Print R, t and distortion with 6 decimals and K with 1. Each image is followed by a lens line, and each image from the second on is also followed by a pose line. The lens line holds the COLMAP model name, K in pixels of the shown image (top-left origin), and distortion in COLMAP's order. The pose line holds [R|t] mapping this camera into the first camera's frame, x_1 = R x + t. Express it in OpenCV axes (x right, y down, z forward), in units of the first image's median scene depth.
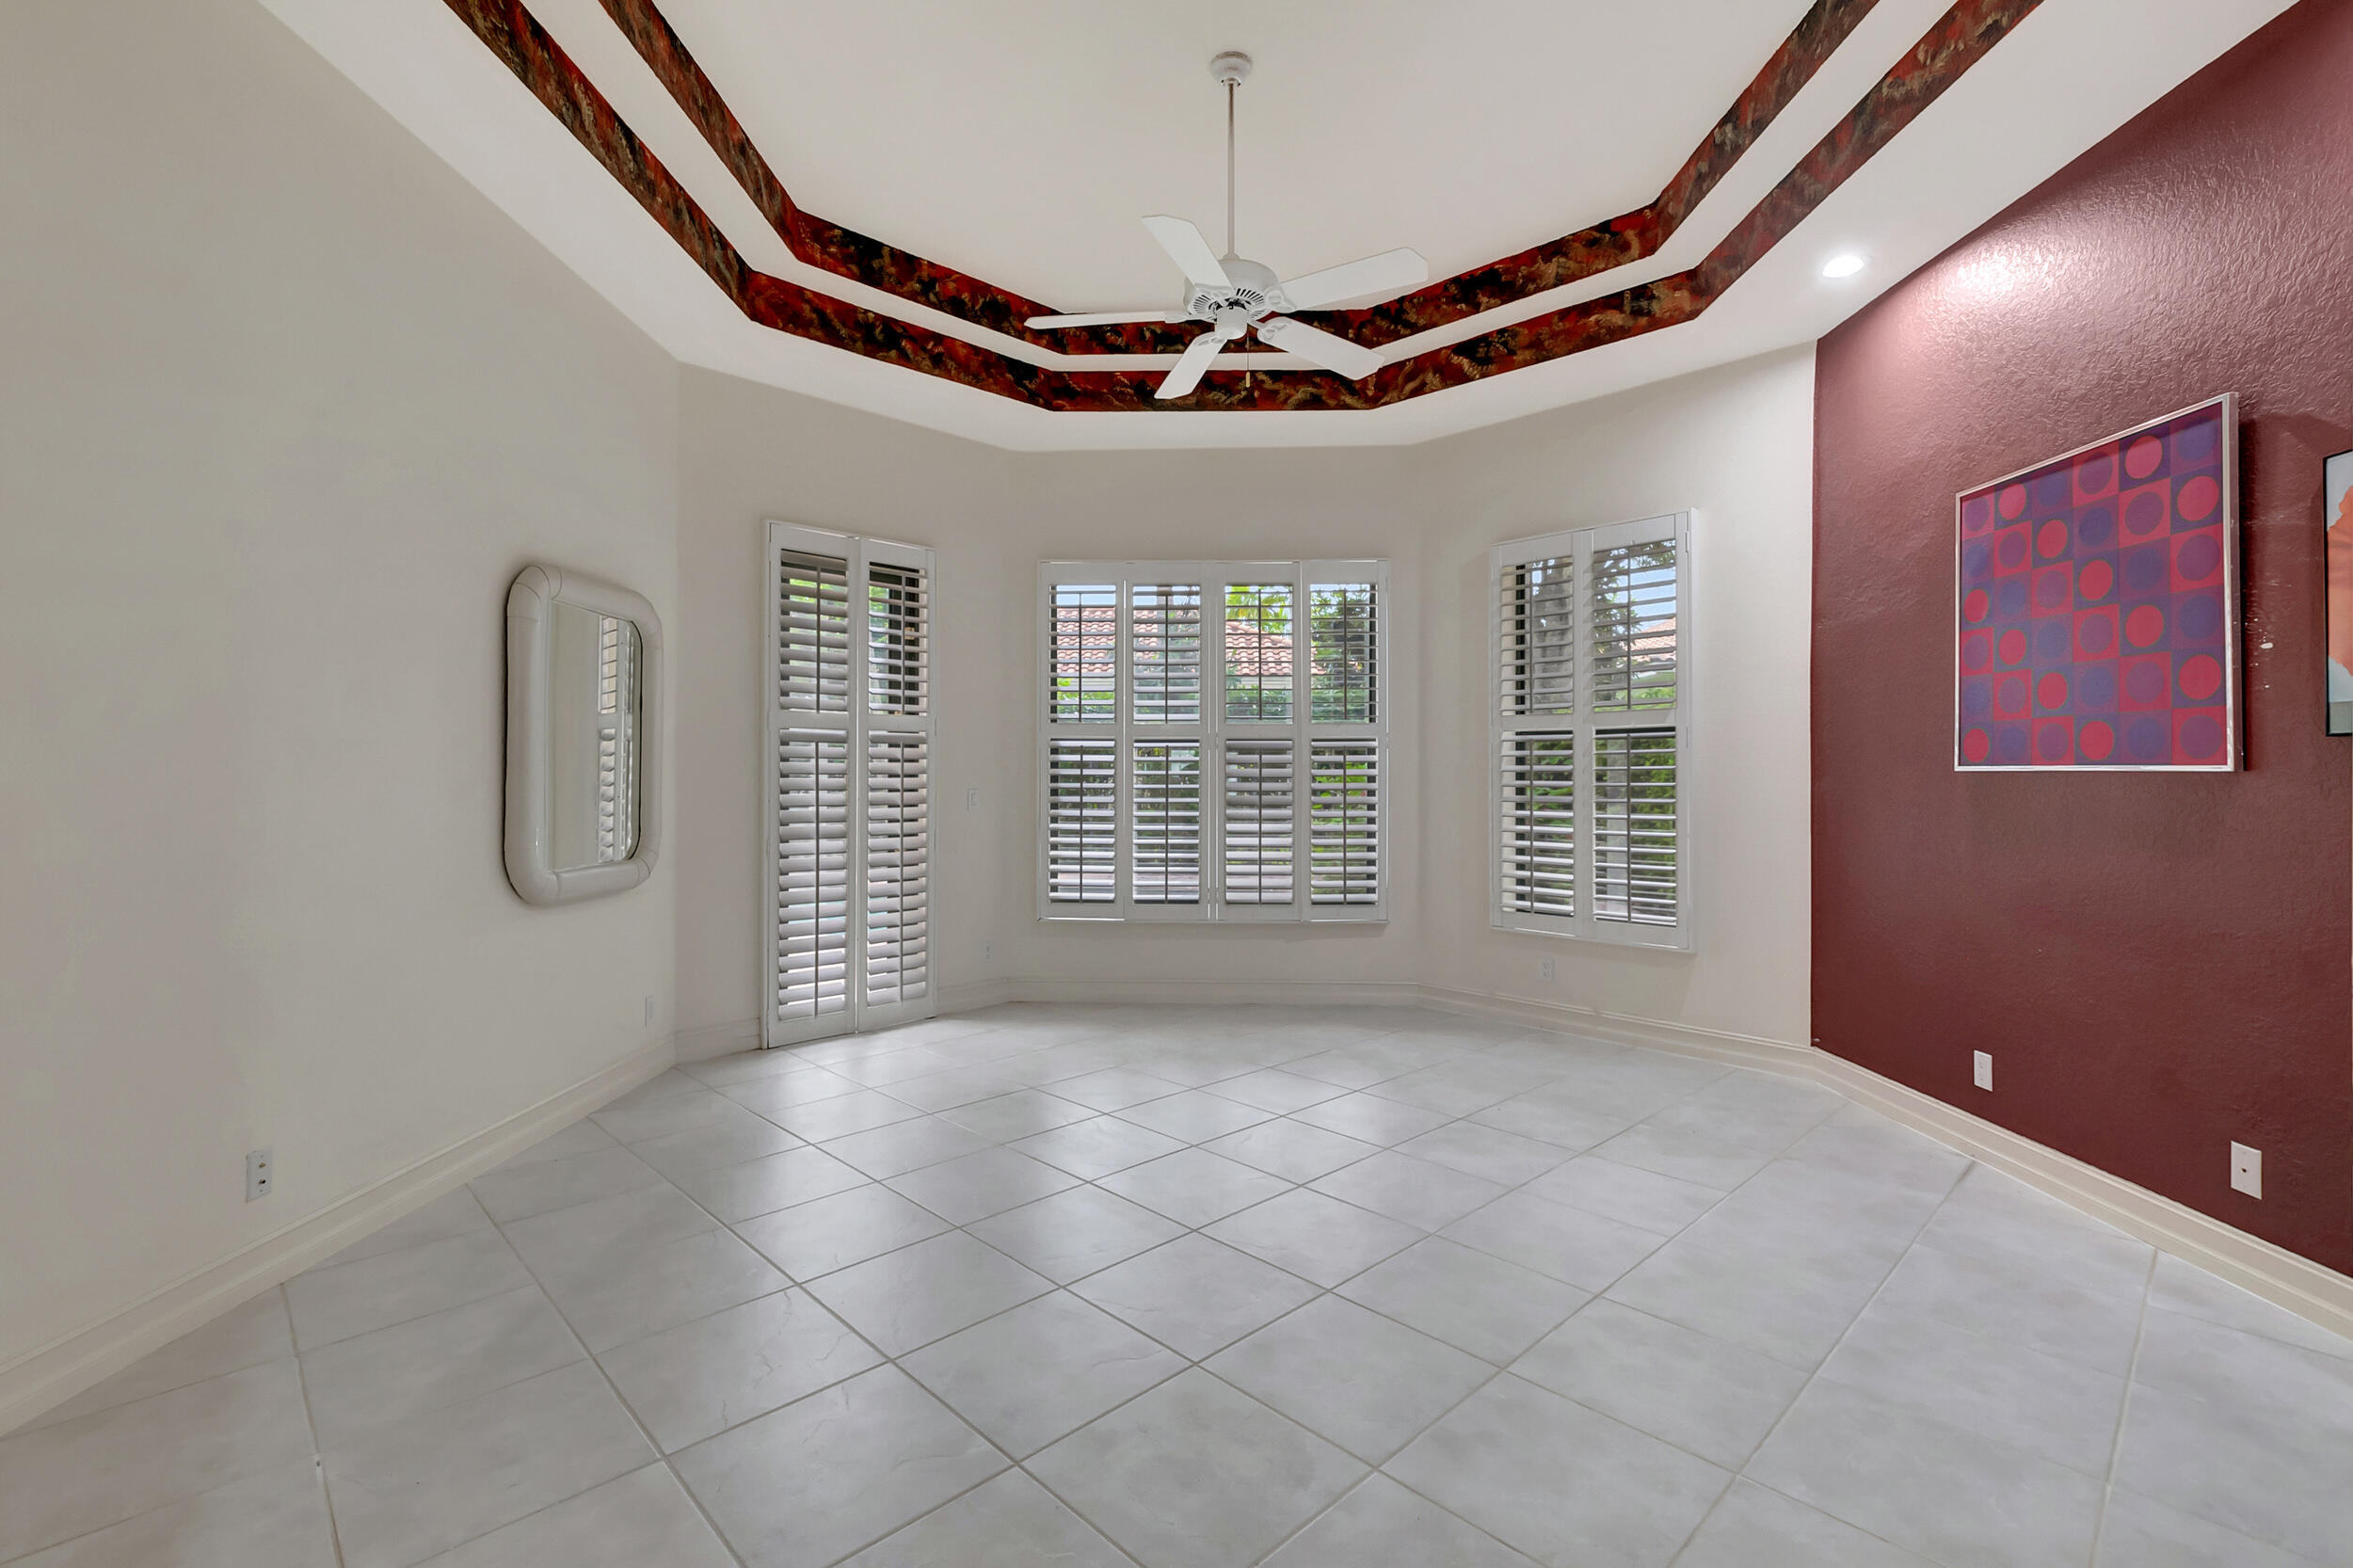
lens RADIAL K [[1046.0, 0, 1181.5], [0, 1046.0, 778.3], [0, 0, 1]] dist [-0.001830, -0.001169]
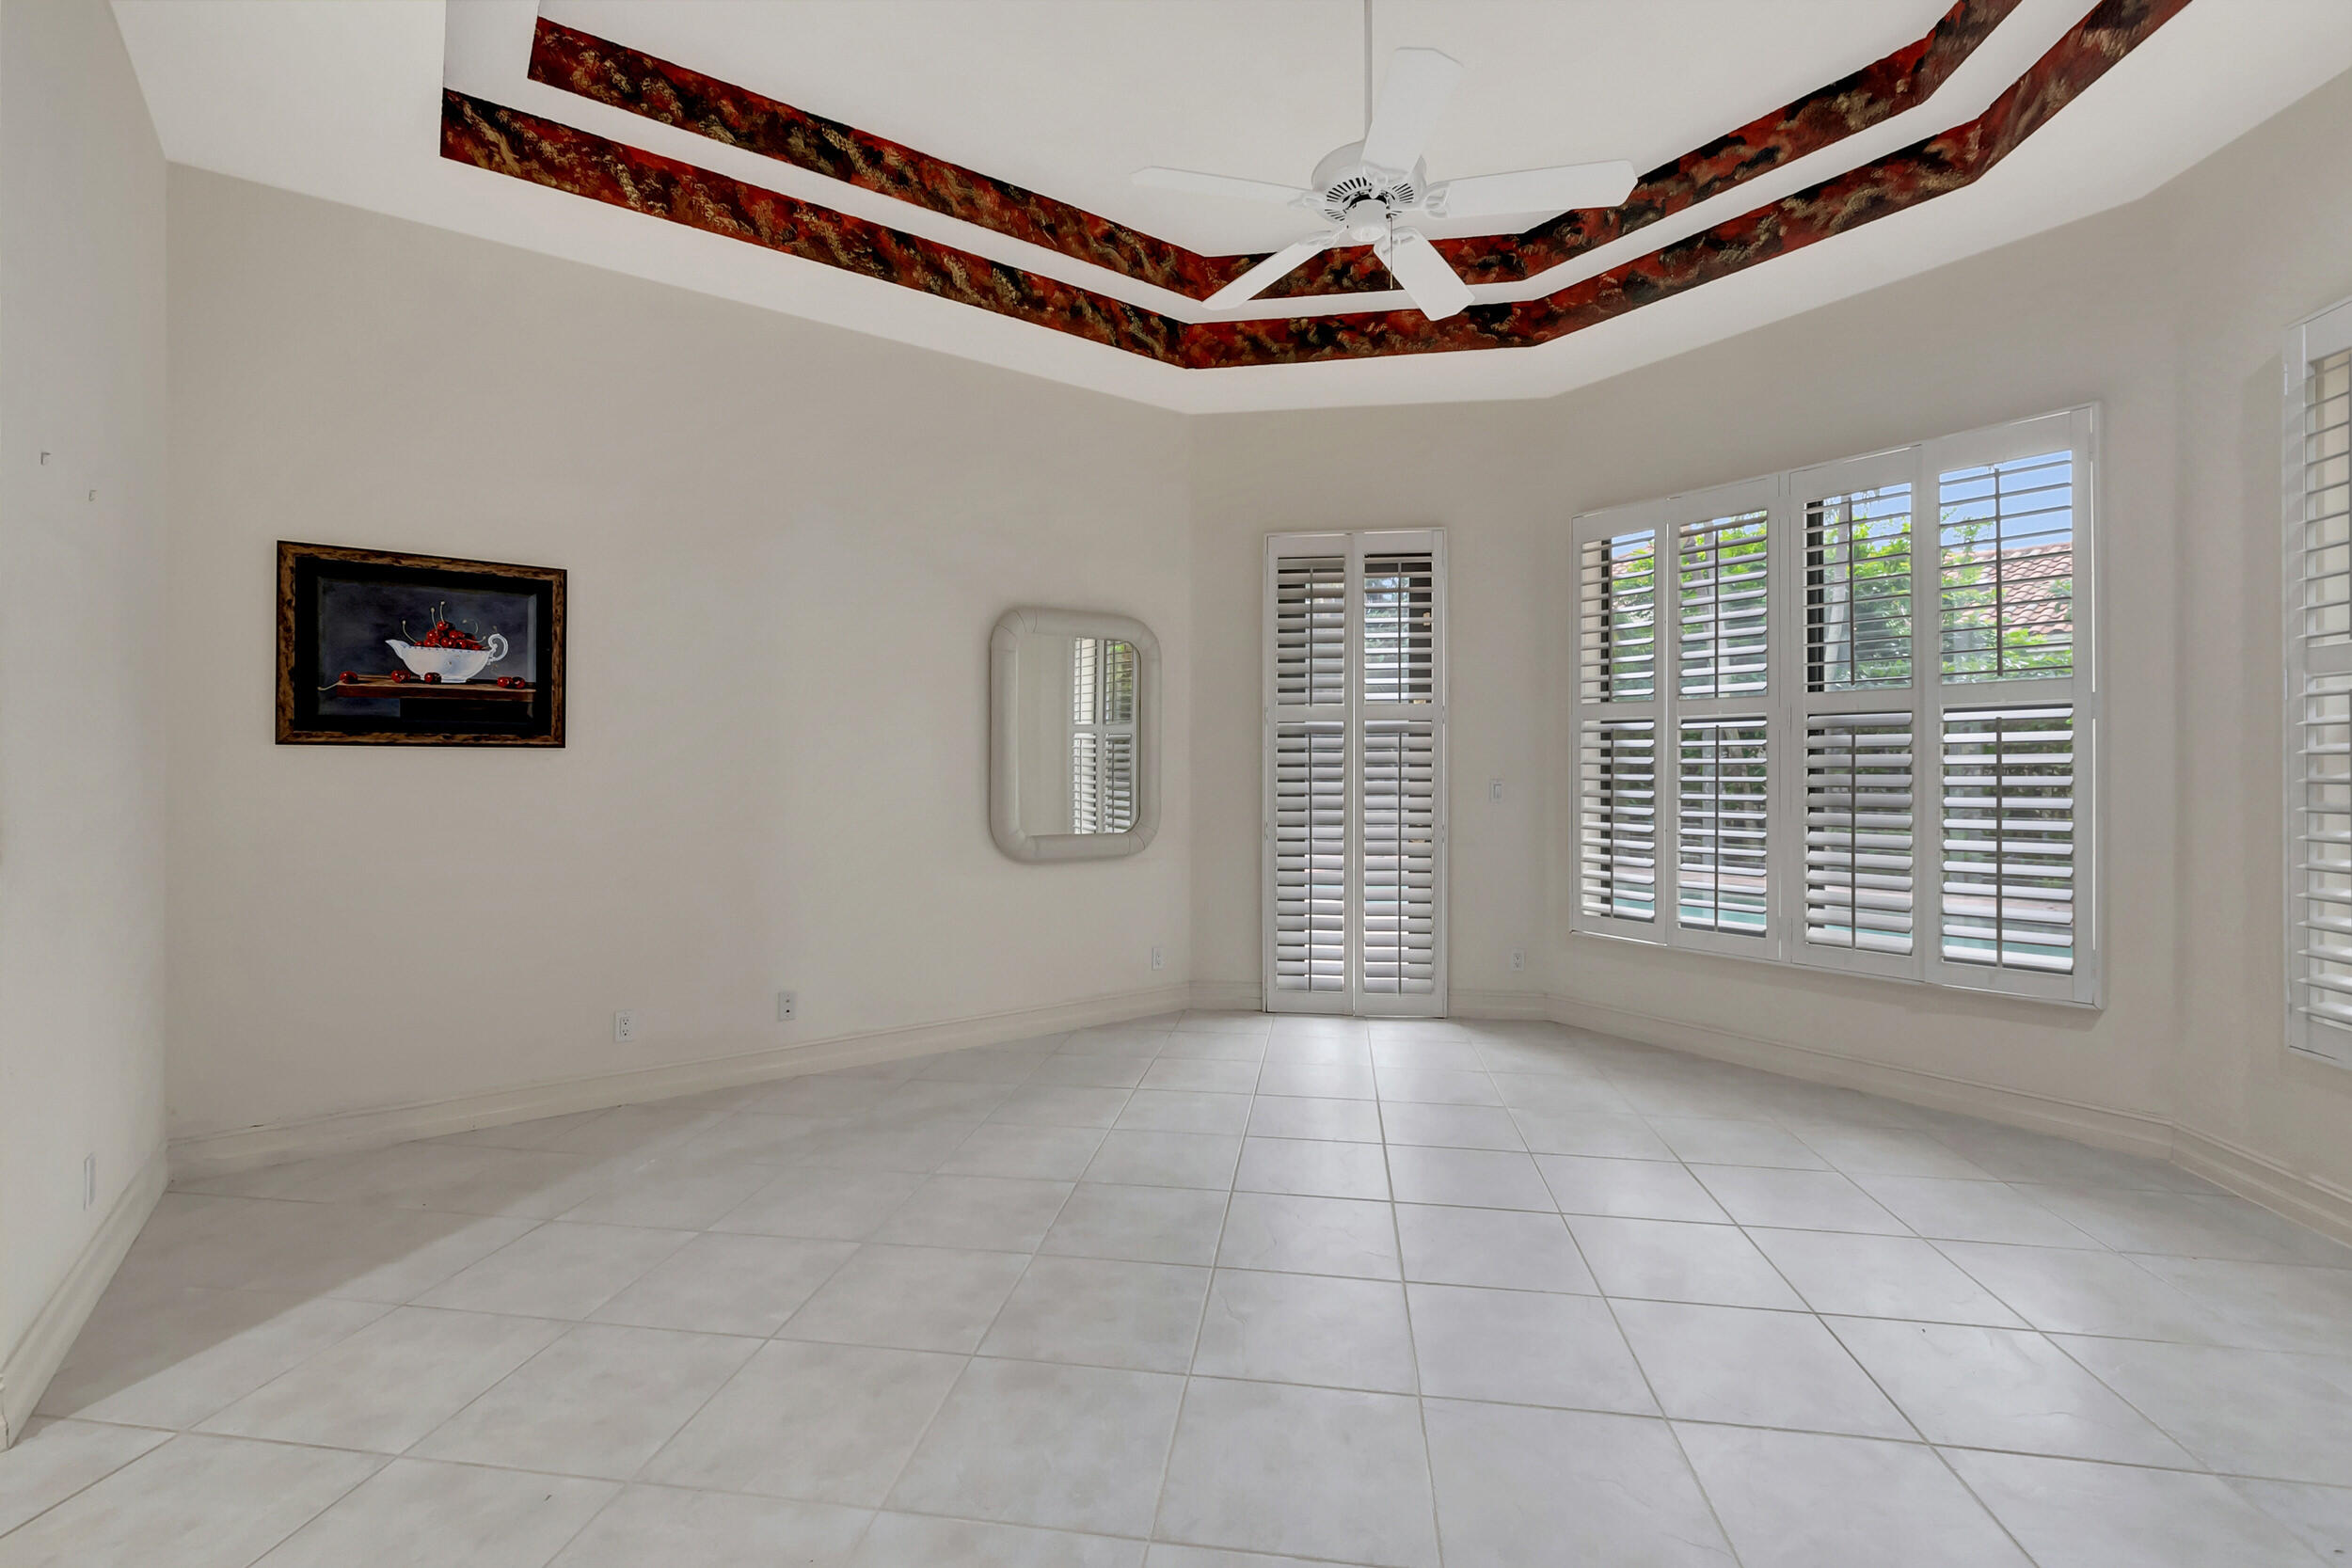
lens RADIAL K [[1045.5, 0, 1179.6], [0, 1045.5, 773.5], [0, 0, 1]] dist [-0.001830, -0.001169]
pose [[0.600260, 0.004080, -0.799795, 0.408191], [-0.000596, 0.999989, 0.004654, 0.000454], [0.799805, -0.002317, 0.600255, 0.247569]]
